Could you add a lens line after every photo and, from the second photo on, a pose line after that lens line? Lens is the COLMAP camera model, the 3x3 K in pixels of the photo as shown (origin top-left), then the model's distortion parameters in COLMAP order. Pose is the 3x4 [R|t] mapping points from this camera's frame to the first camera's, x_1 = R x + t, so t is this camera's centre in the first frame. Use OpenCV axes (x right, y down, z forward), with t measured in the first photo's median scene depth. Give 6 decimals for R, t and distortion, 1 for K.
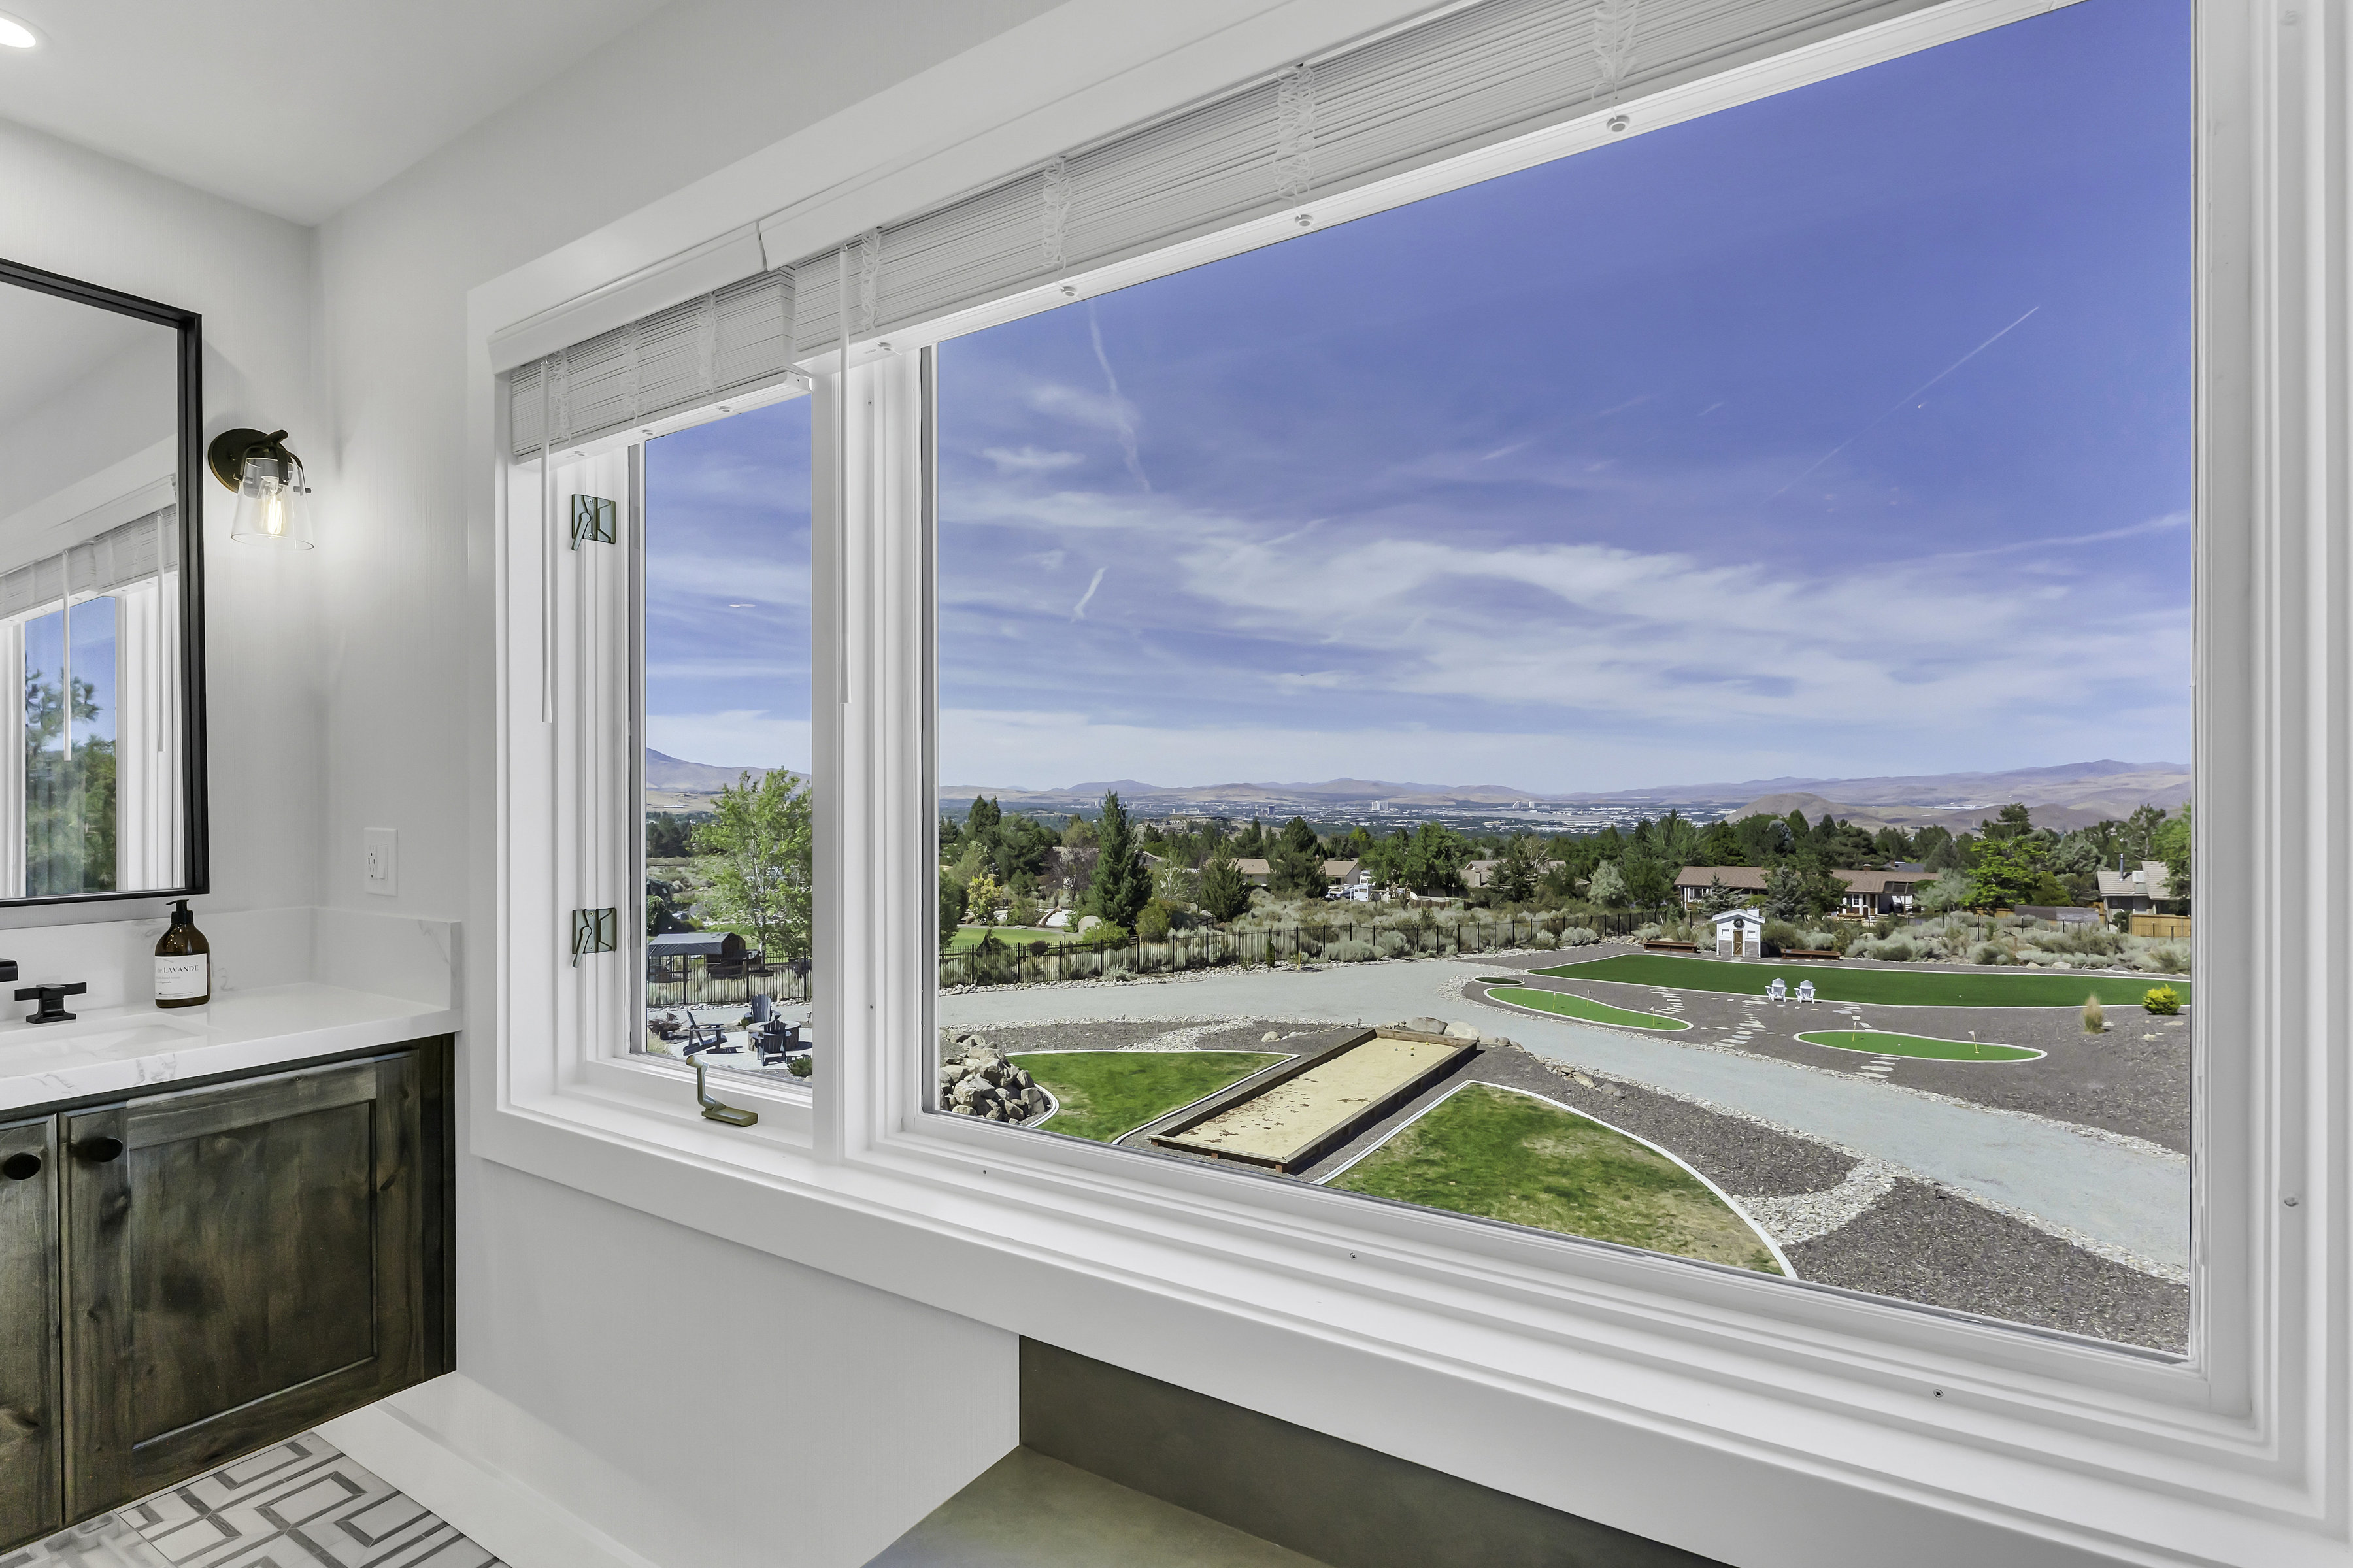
lens RADIAL K [[1051.2, 0, 1176.0], [0, 1051.2, 812.1], [0, 0, 1]] dist [-0.001958, -0.000011]
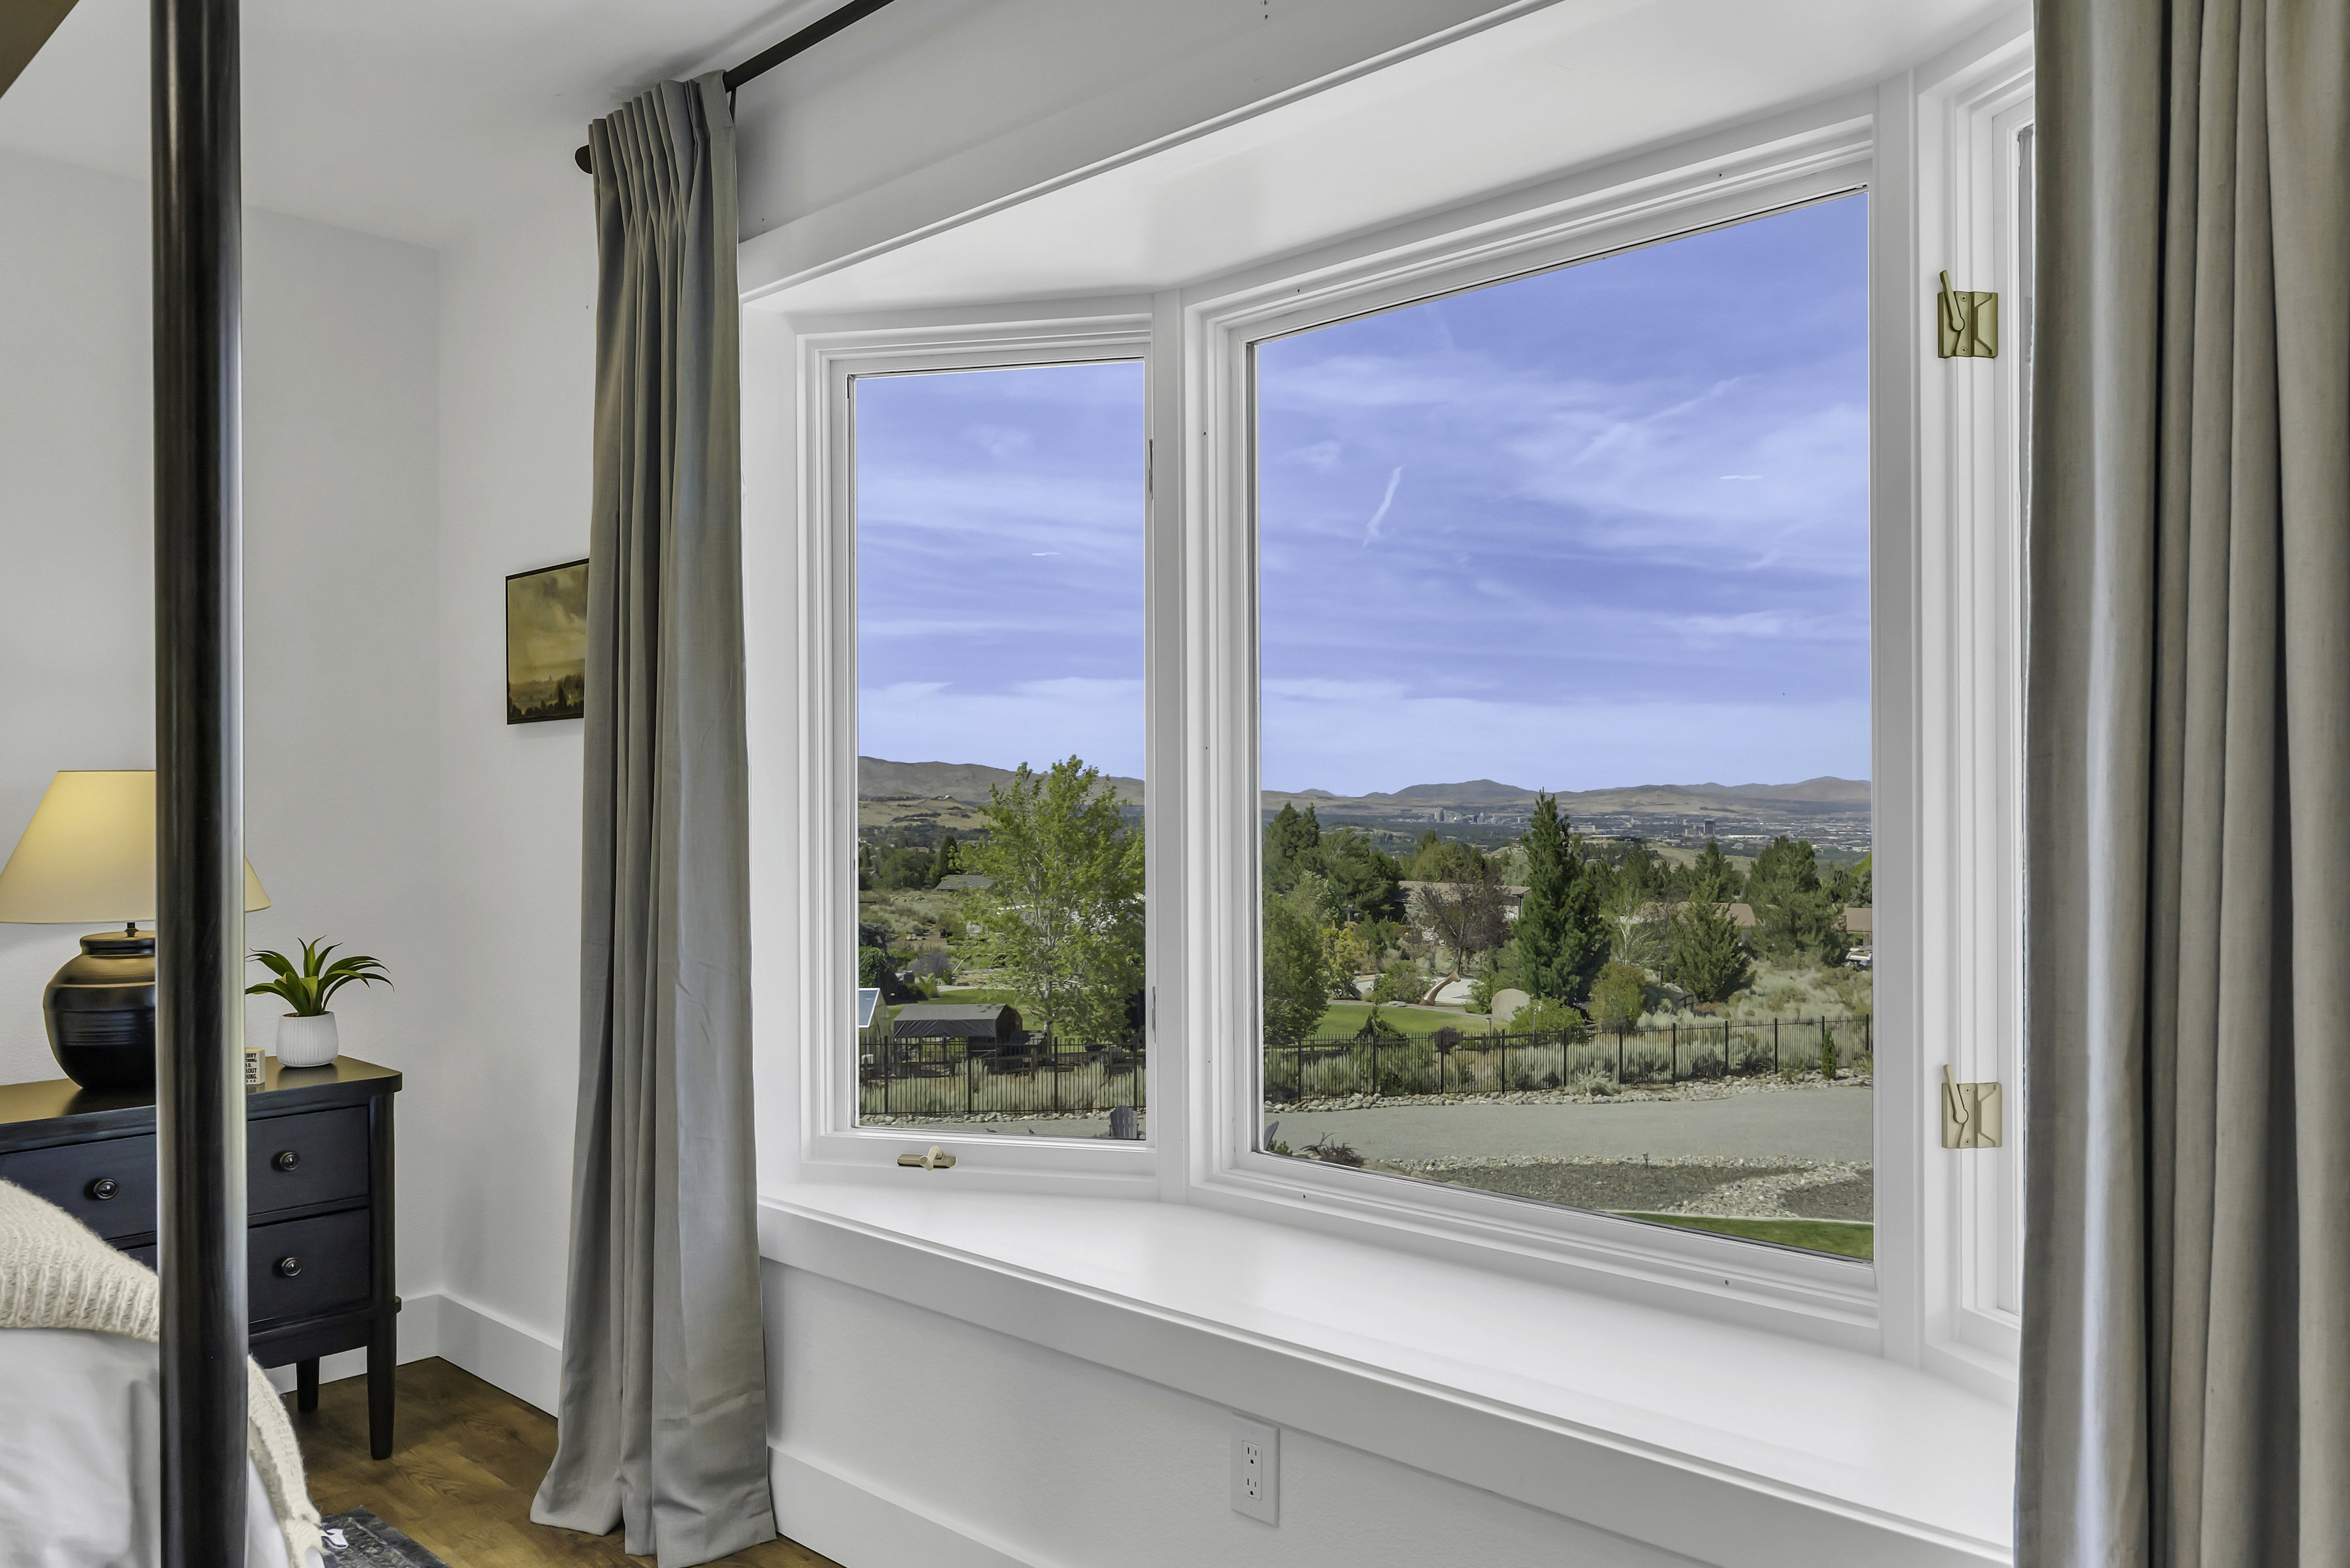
lens RADIAL K [[1531.5, 0, 1176.4], [0, 1531.5, 833.1], [0, 0, 1]] dist [0.001473, -0.000073]
pose [[0.985370, 0.002995, -0.170404, -0.124593], [-0.002681, 0.999994, 0.002076, 0.001721], [0.170409, -0.001589, 0.985372, 0.043021]]
